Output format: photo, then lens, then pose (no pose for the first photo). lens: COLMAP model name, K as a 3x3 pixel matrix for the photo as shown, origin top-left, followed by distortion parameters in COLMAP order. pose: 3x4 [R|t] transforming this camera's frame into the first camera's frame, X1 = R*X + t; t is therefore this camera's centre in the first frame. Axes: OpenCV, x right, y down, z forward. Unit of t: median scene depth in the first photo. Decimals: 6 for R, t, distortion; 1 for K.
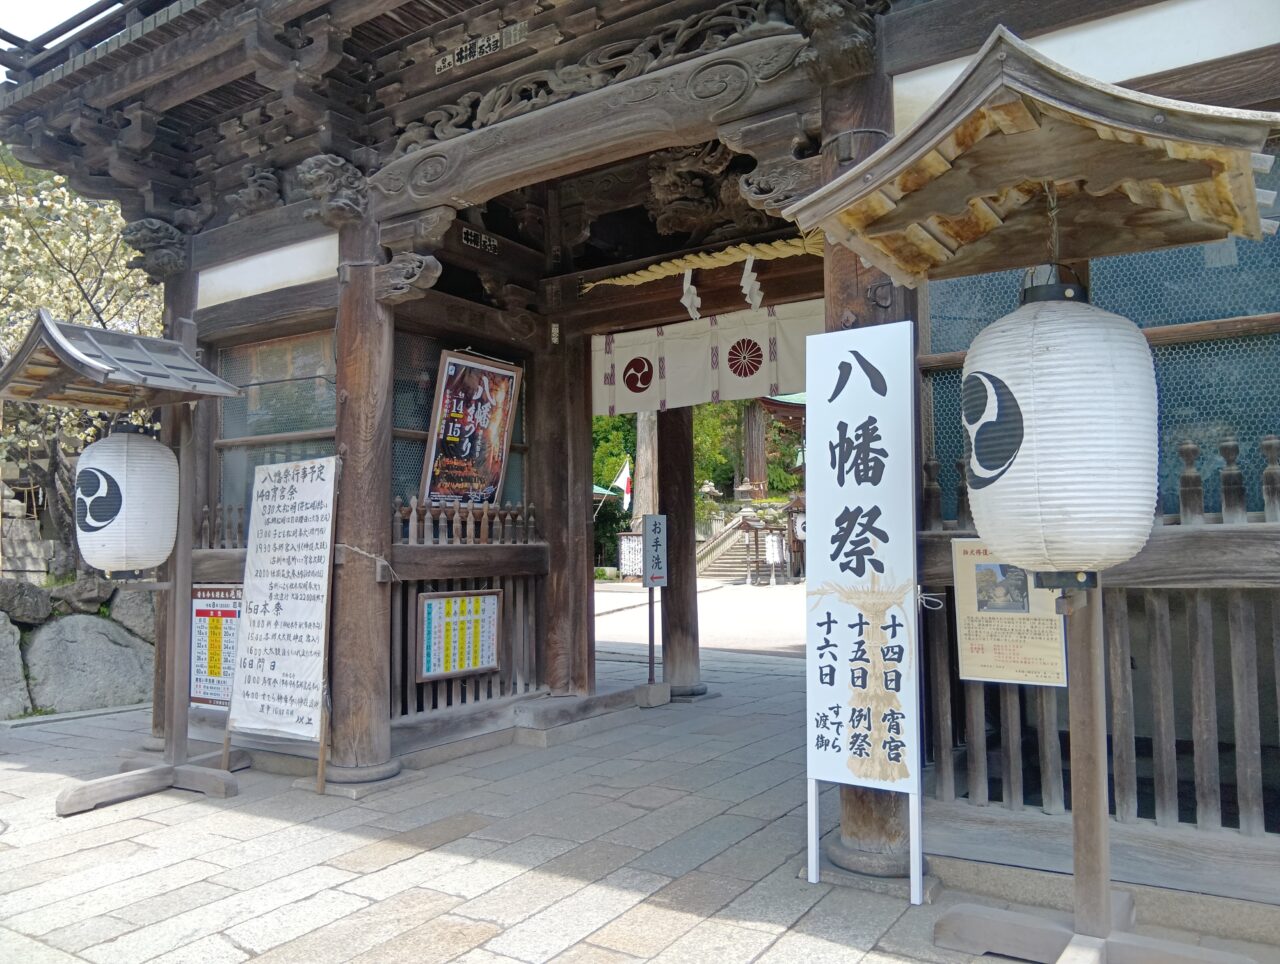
lens RADIAL K [[962.1, 0, 644.3], [0, 962.1, 475.3], [0, 0, 1]] dist [0.051464, -0.127843]
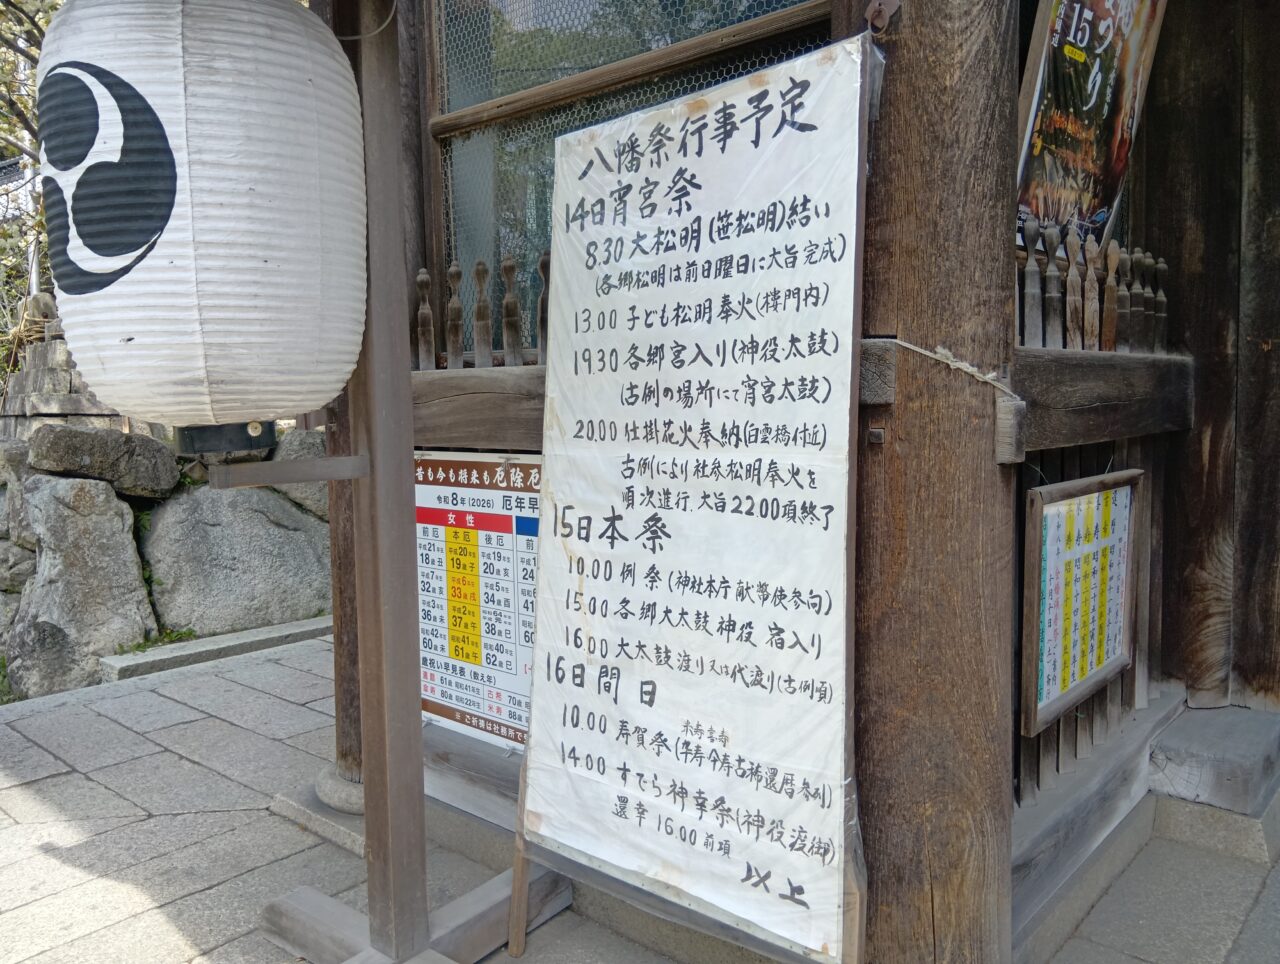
lens RADIAL K [[962.1, 0, 644.3], [0, 962.1, 475.3], [0, 0, 1]] dist [0.051464, -0.127843]
pose [[0.987486, 0.010446, -0.157360, -0.321770], [0.015443, 0.986603, 0.162405, 0.060075], [0.156949, -0.162803, 0.974096, 0.652033]]
